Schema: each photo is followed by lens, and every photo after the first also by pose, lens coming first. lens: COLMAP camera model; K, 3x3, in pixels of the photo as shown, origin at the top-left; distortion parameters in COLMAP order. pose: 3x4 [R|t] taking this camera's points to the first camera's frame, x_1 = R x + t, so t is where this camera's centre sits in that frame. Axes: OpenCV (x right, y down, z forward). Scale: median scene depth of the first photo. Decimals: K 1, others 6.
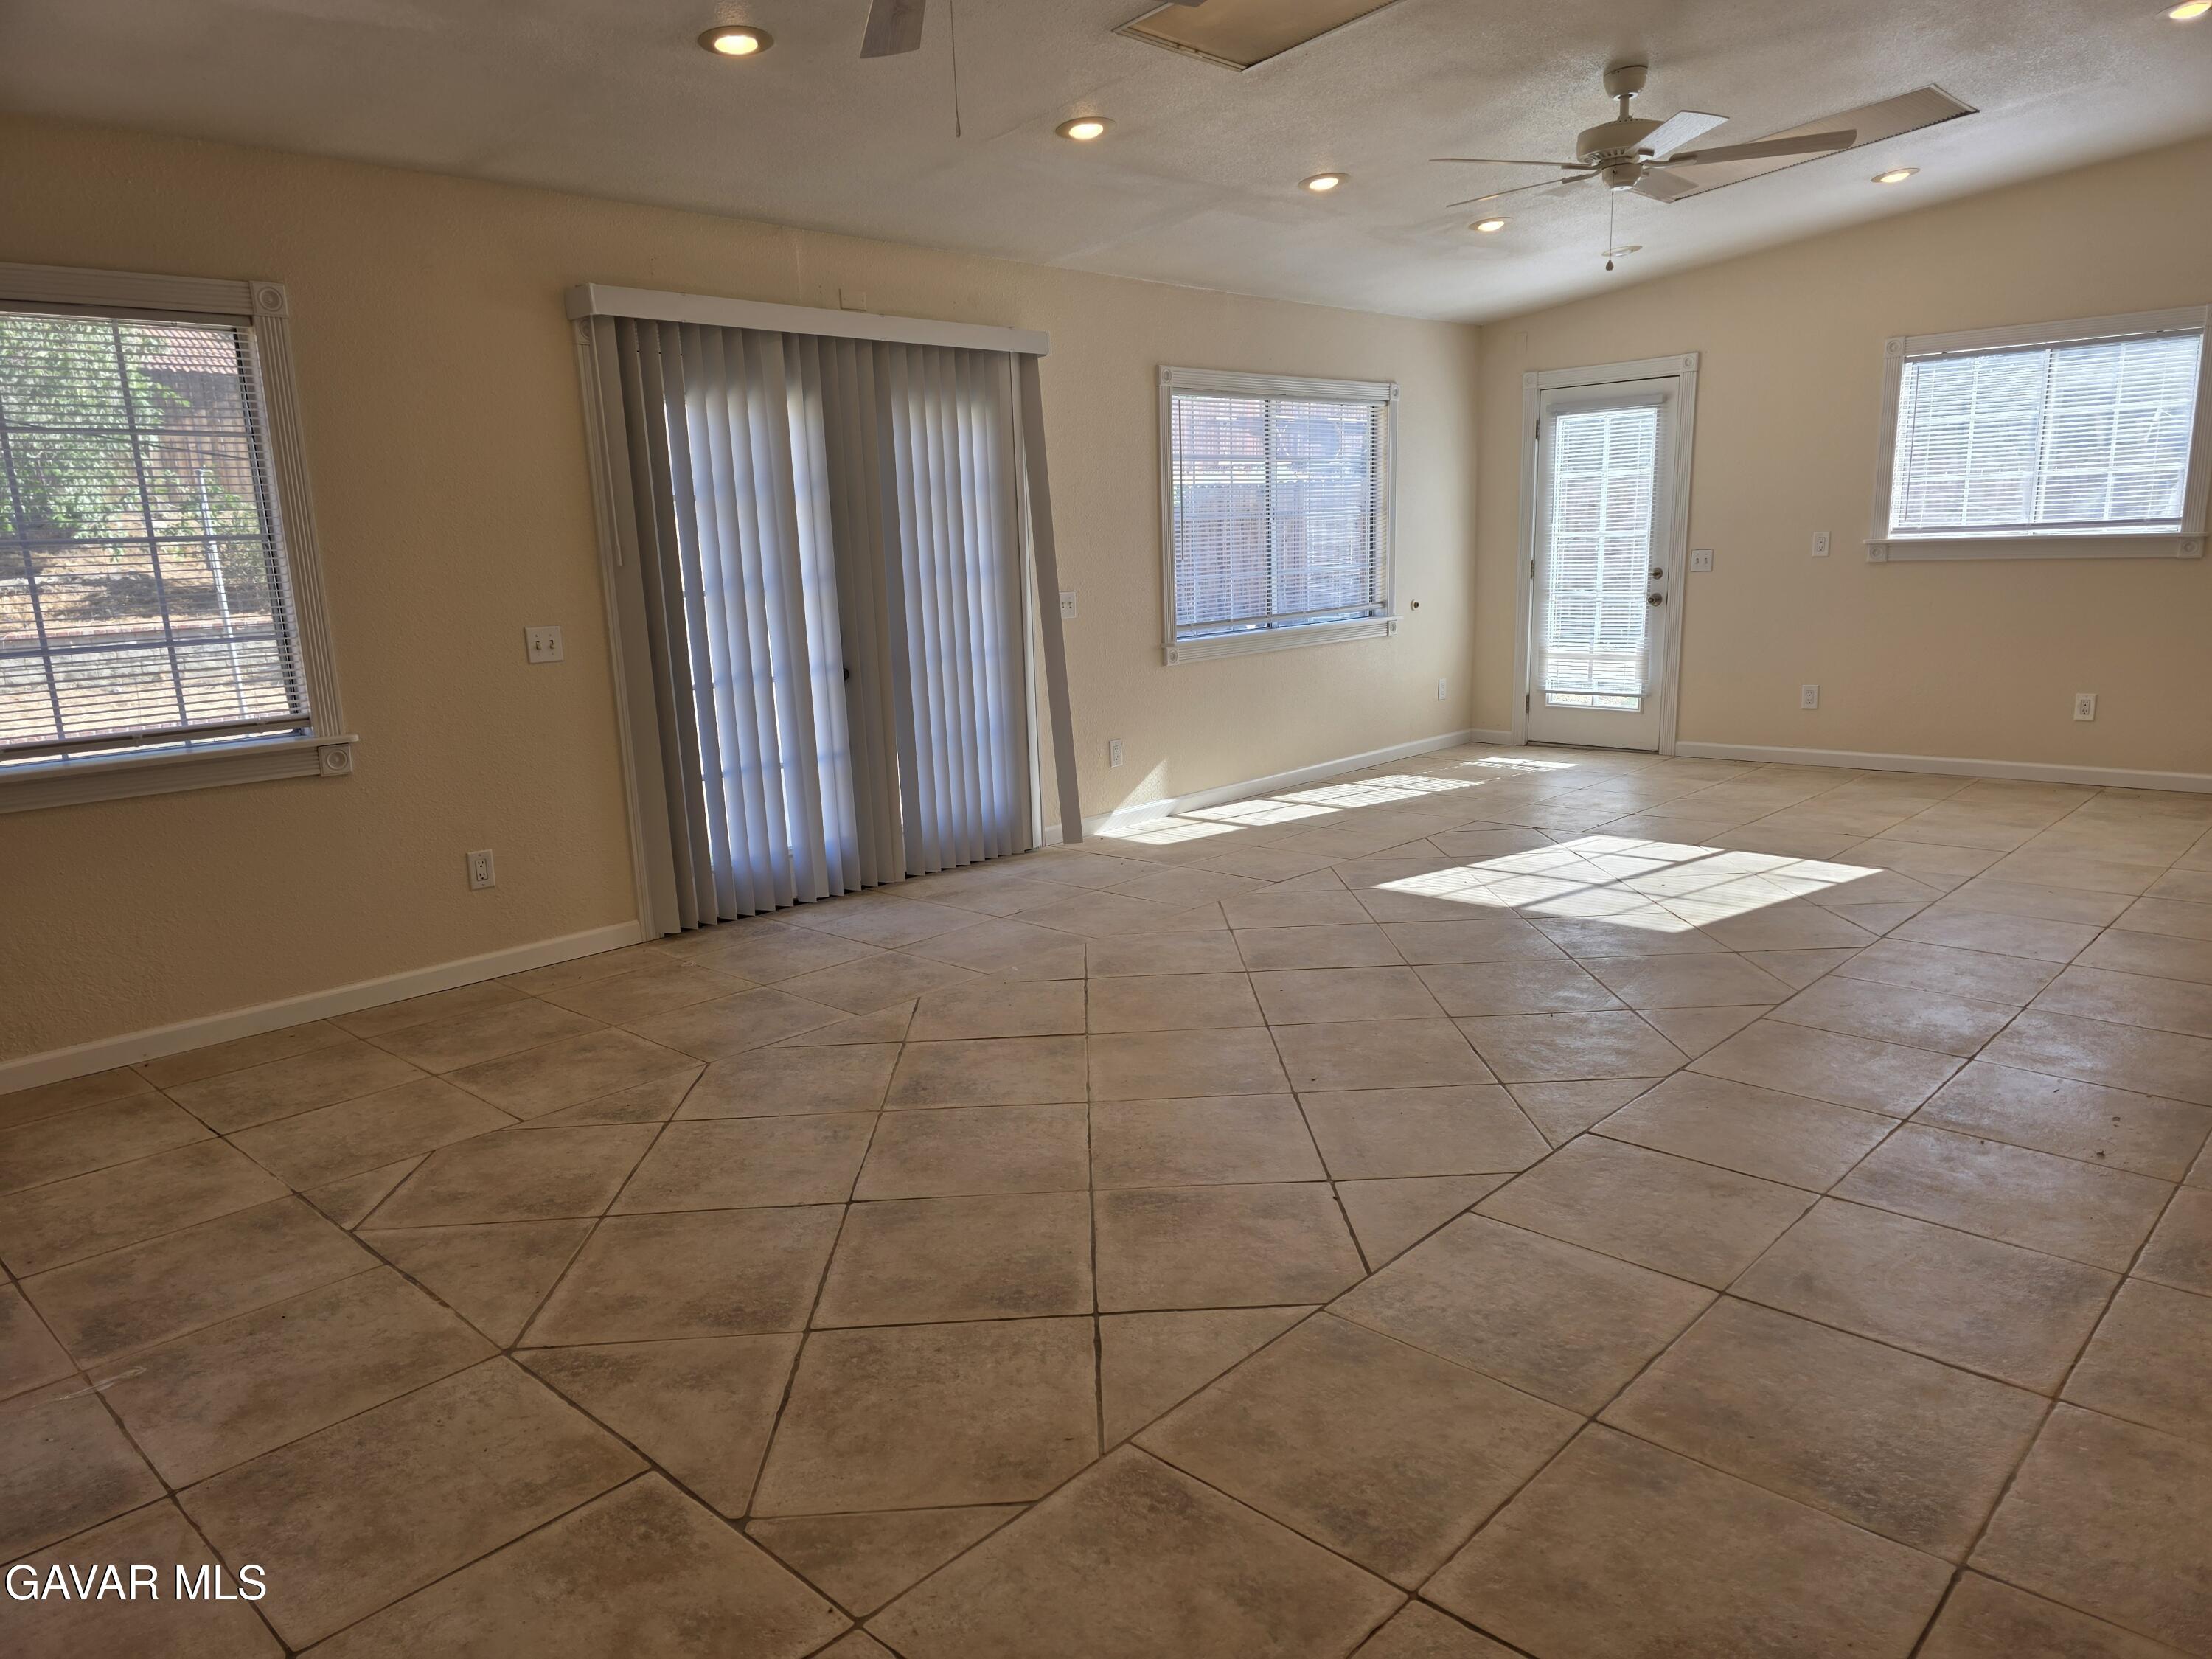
lens RADIAL K [[1493.2, 0, 1106.0], [0, 1493.2, 829.5], [0, 0, 1]] dist [0.056008, 0.000647]
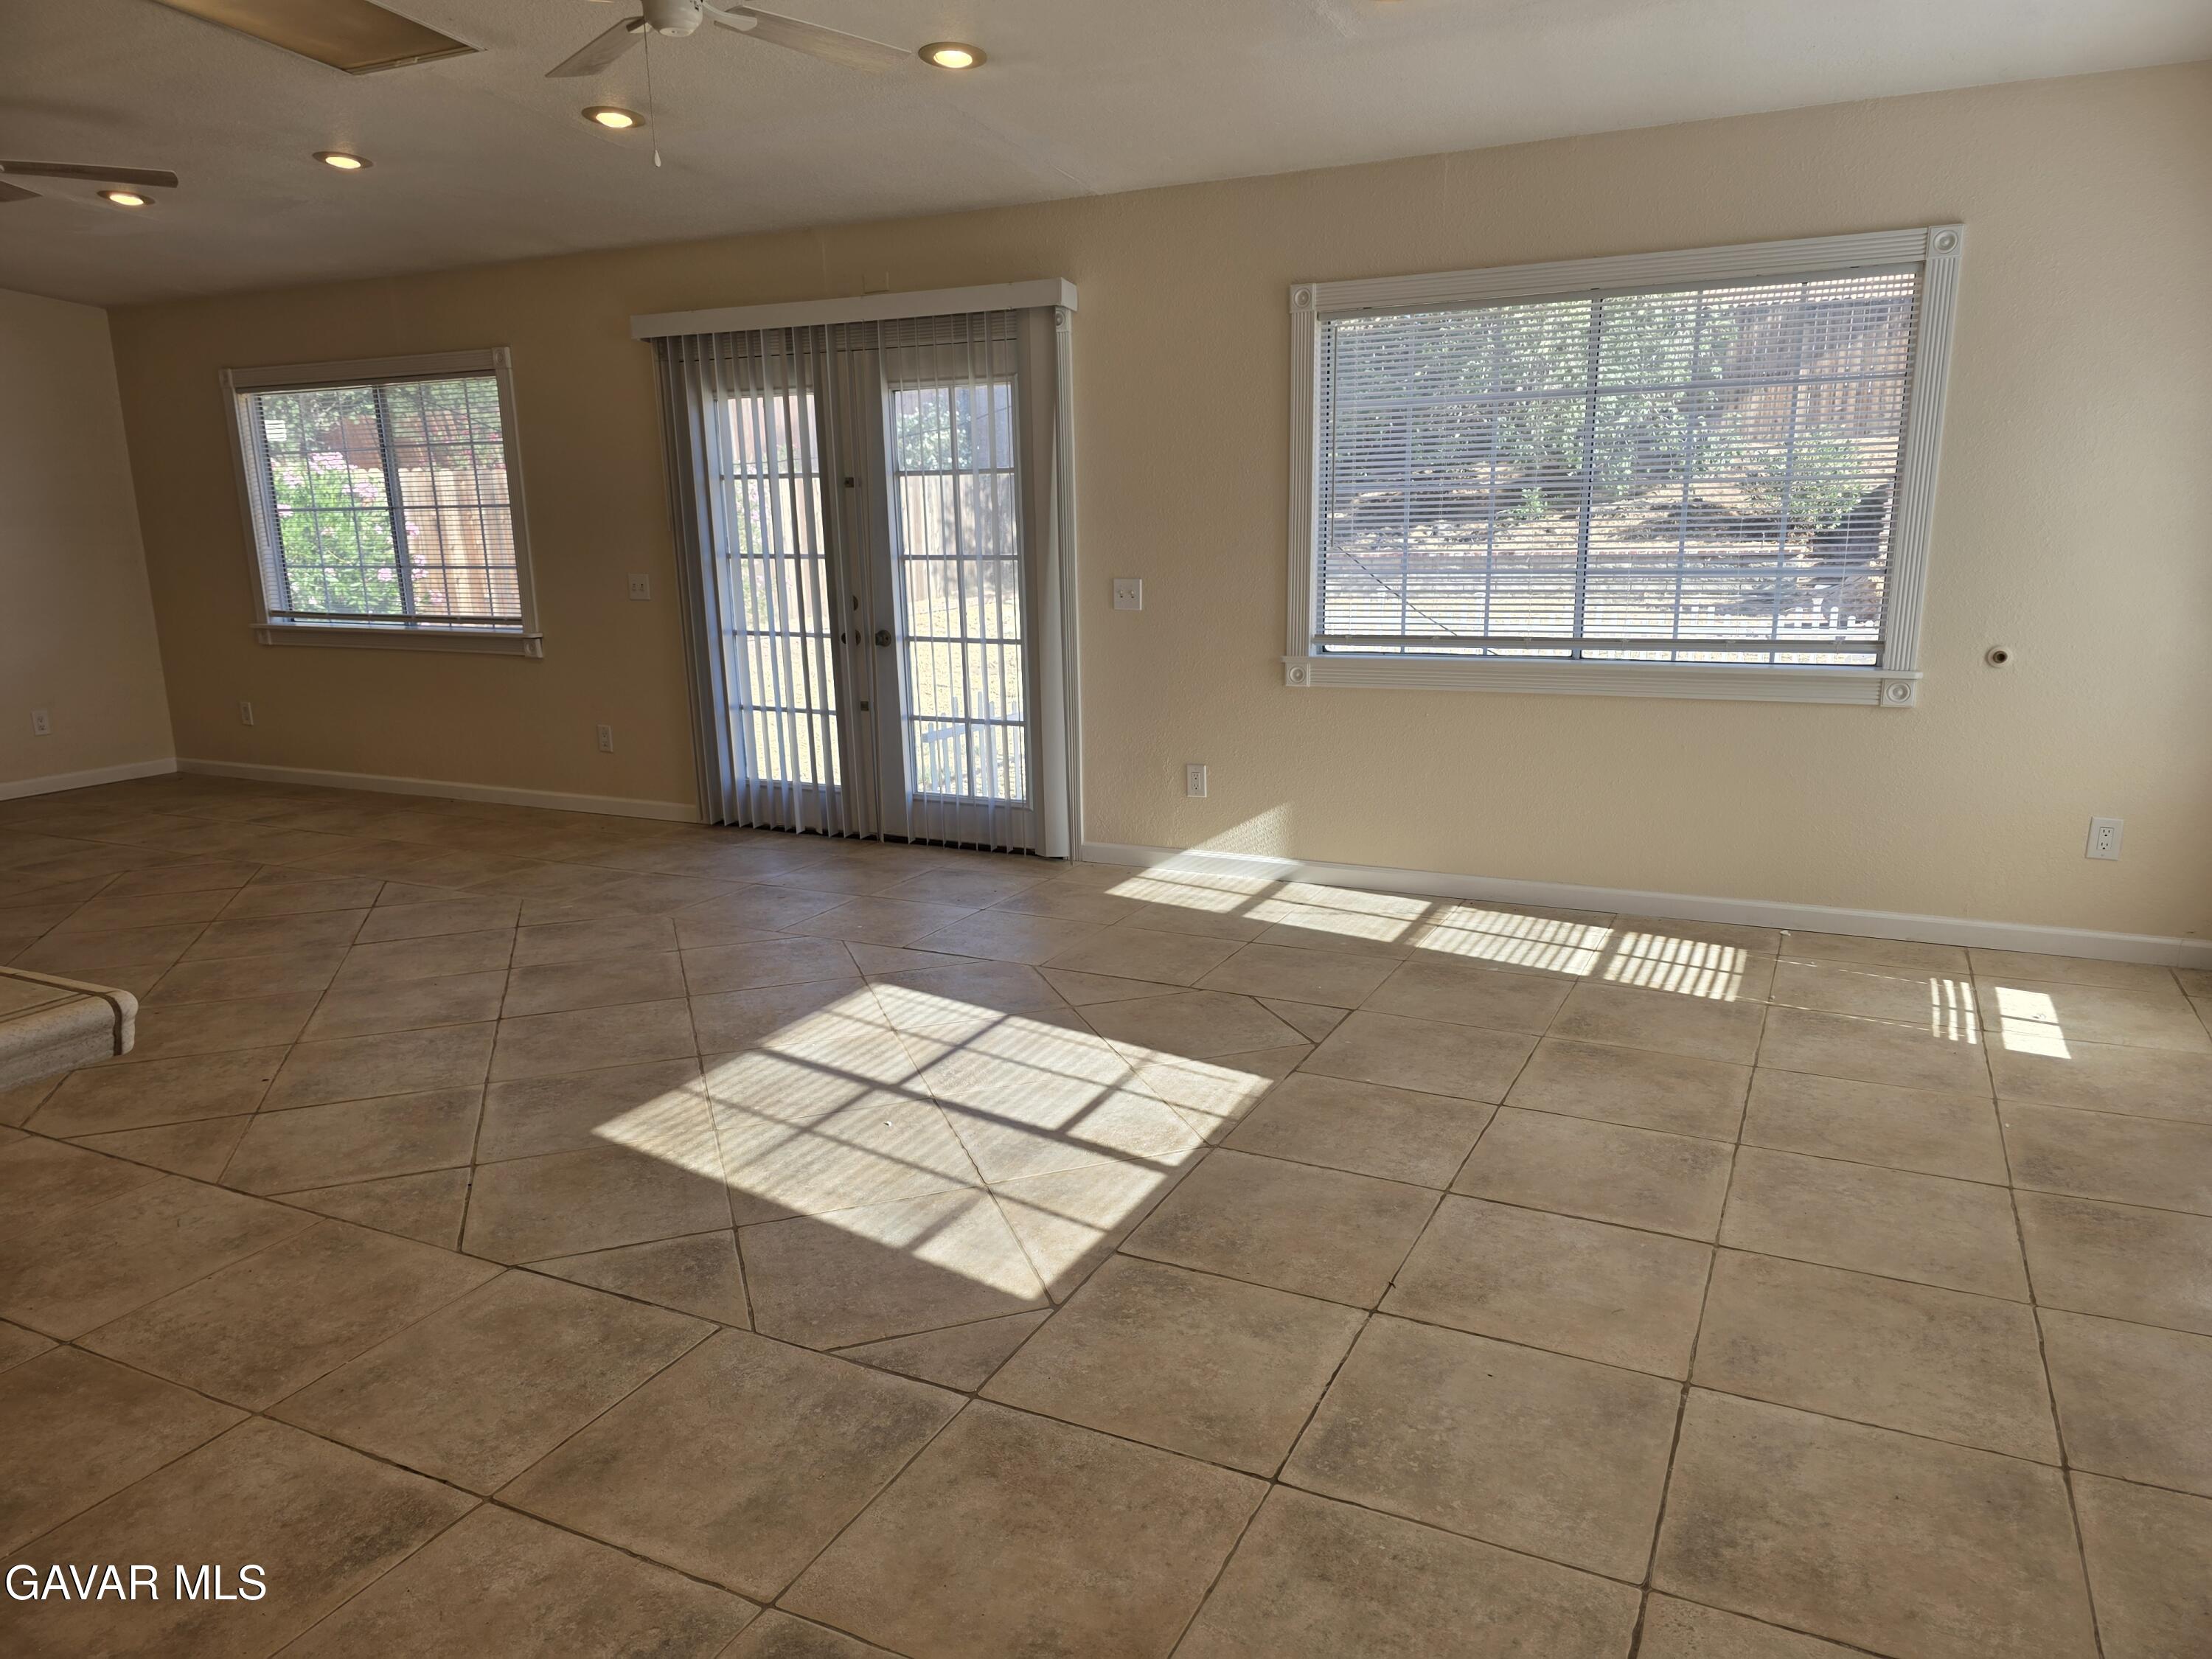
lens RADIAL K [[1471.1, 0, 1106.0], [0, 1471.1, 829.5], [0, 0, 1]] dist [0.092251, -0.119335]
pose [[0.299403, 0.234672, -0.924817, 0.900419], [-0.175509, 0.966287, 0.188375, -0.204365], [0.937845, 0.105913, 0.330497, 0.835527]]
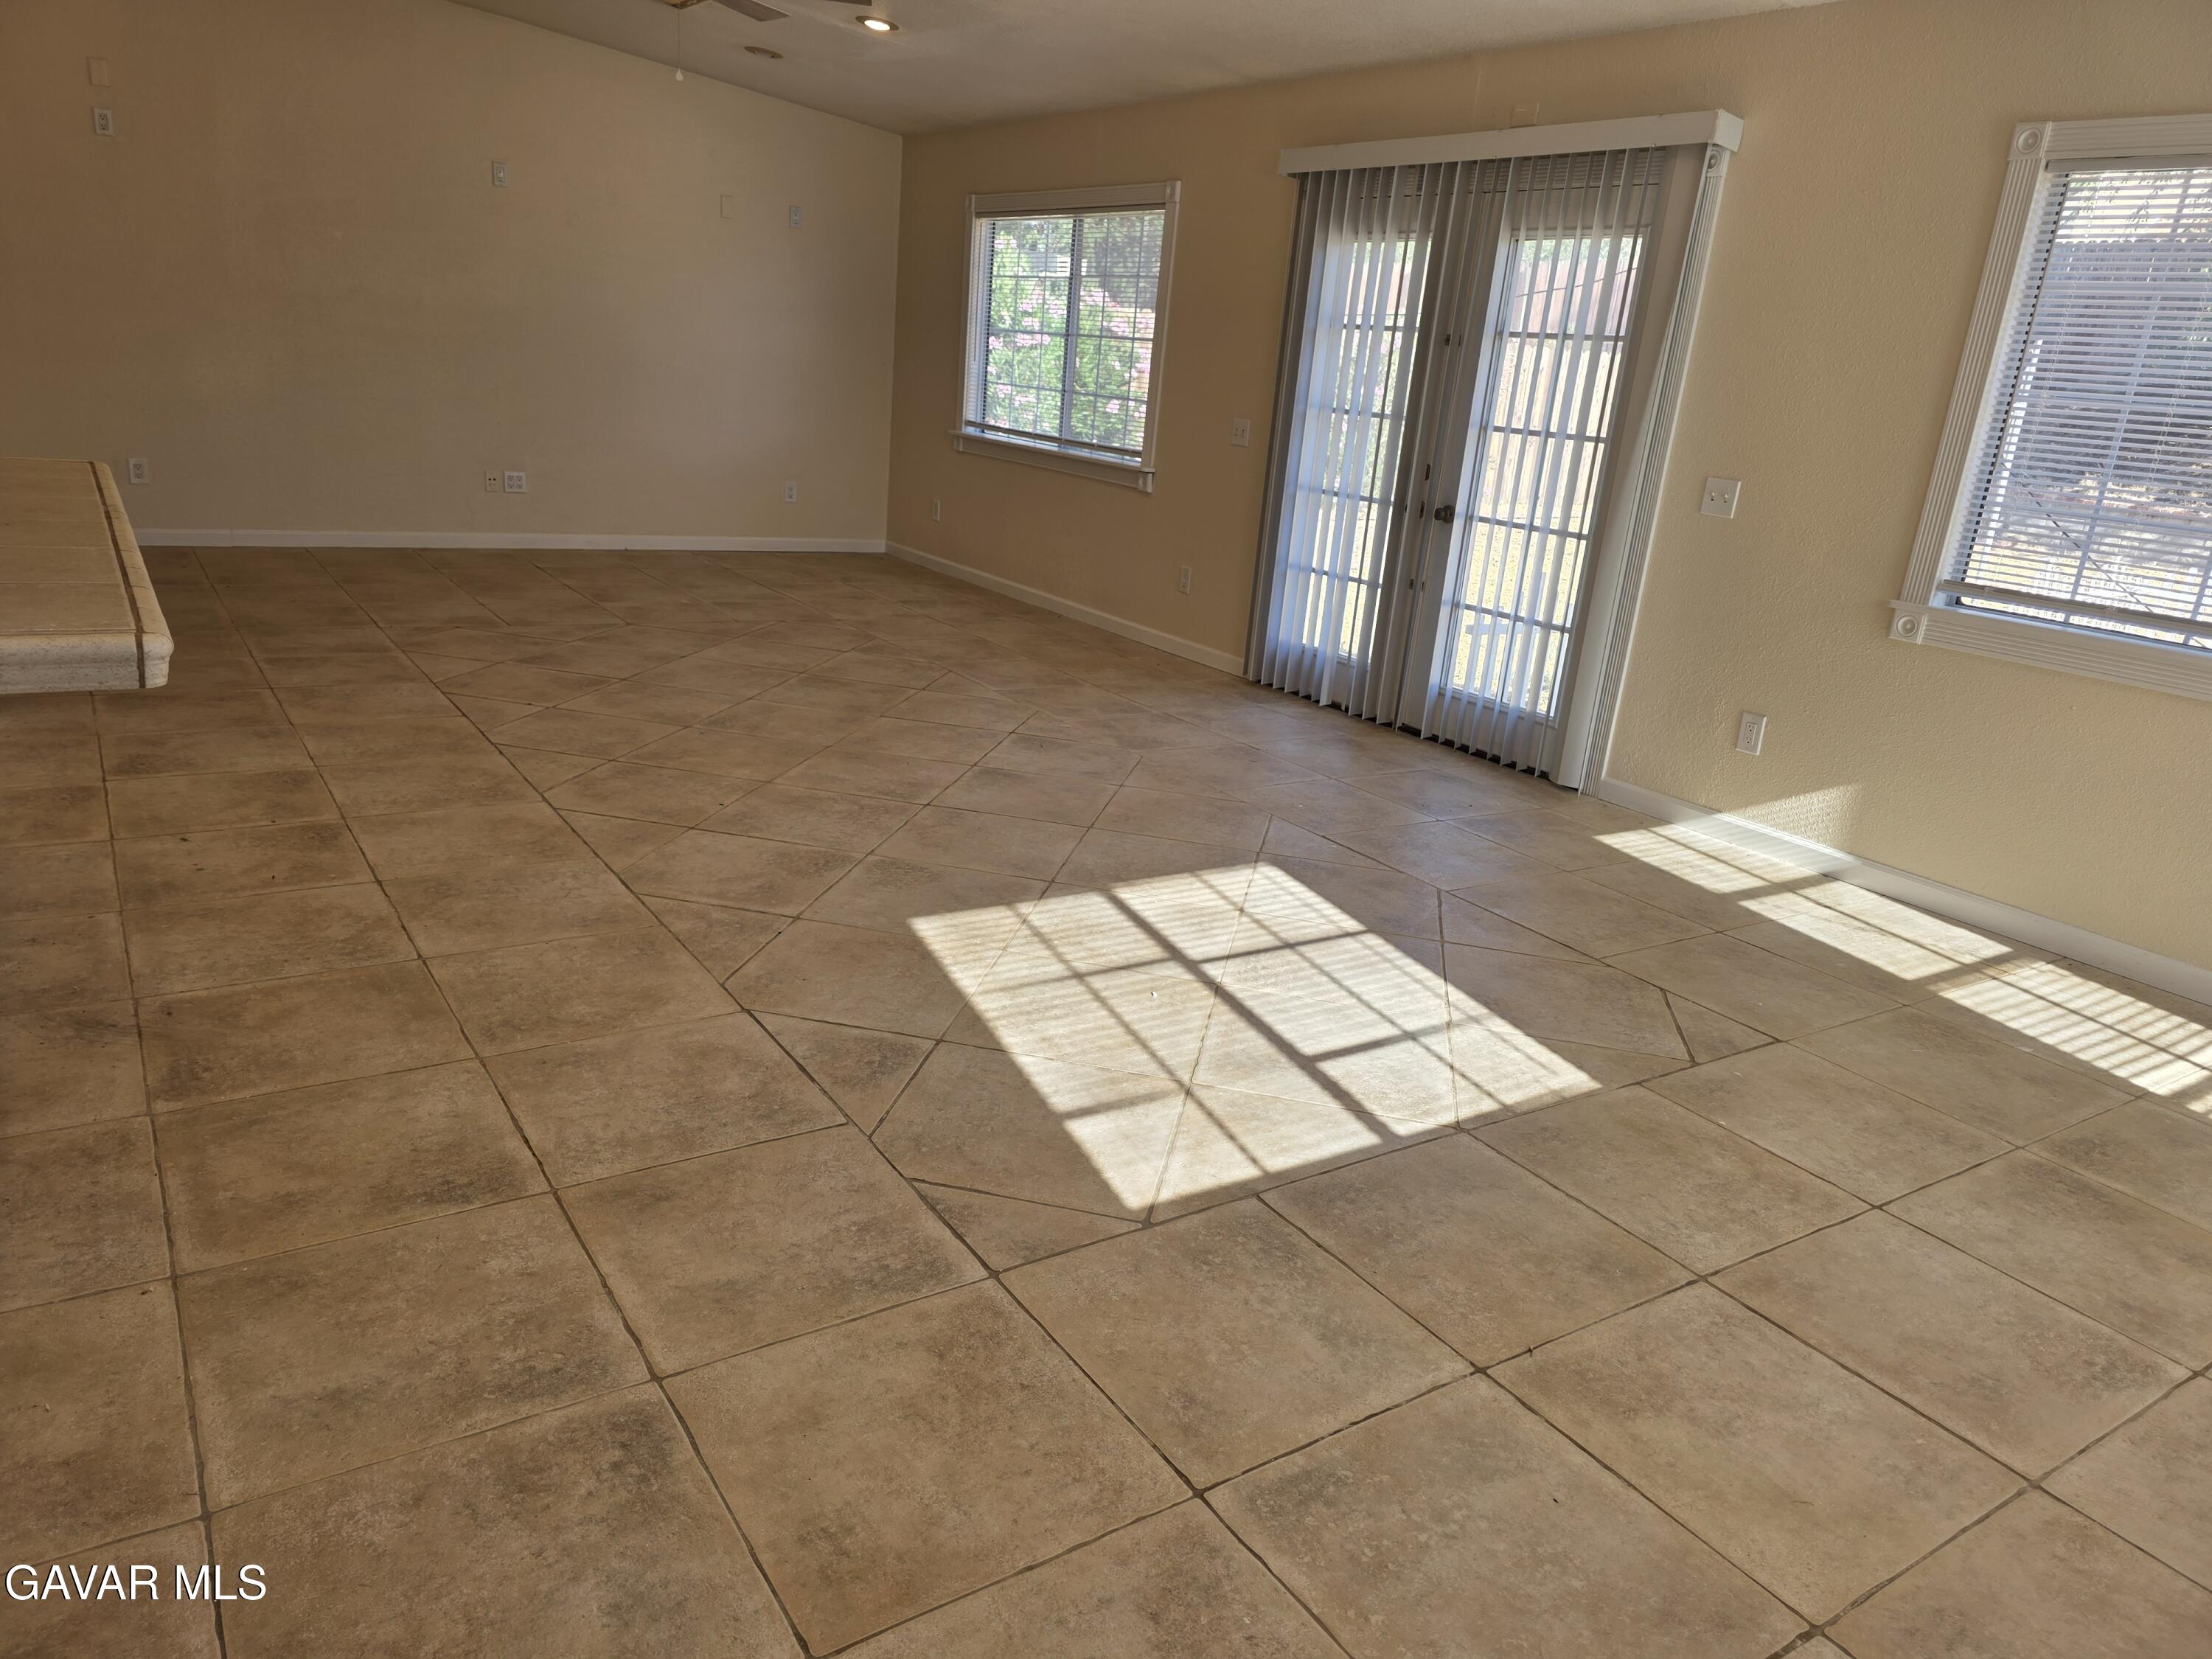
lens RADIAL K [[1479.4, 0, 1106.6], [0, 1479.4, 817.1], [0, 0, 1]] dist [0.066772, -0.069646]
pose [[-0.217421, 0.304805, -0.927266, 0.861638], [-0.262916, 0.896591, 0.356369, -0.221113], [0.940002, 0.321275, -0.114799, 0.986943]]
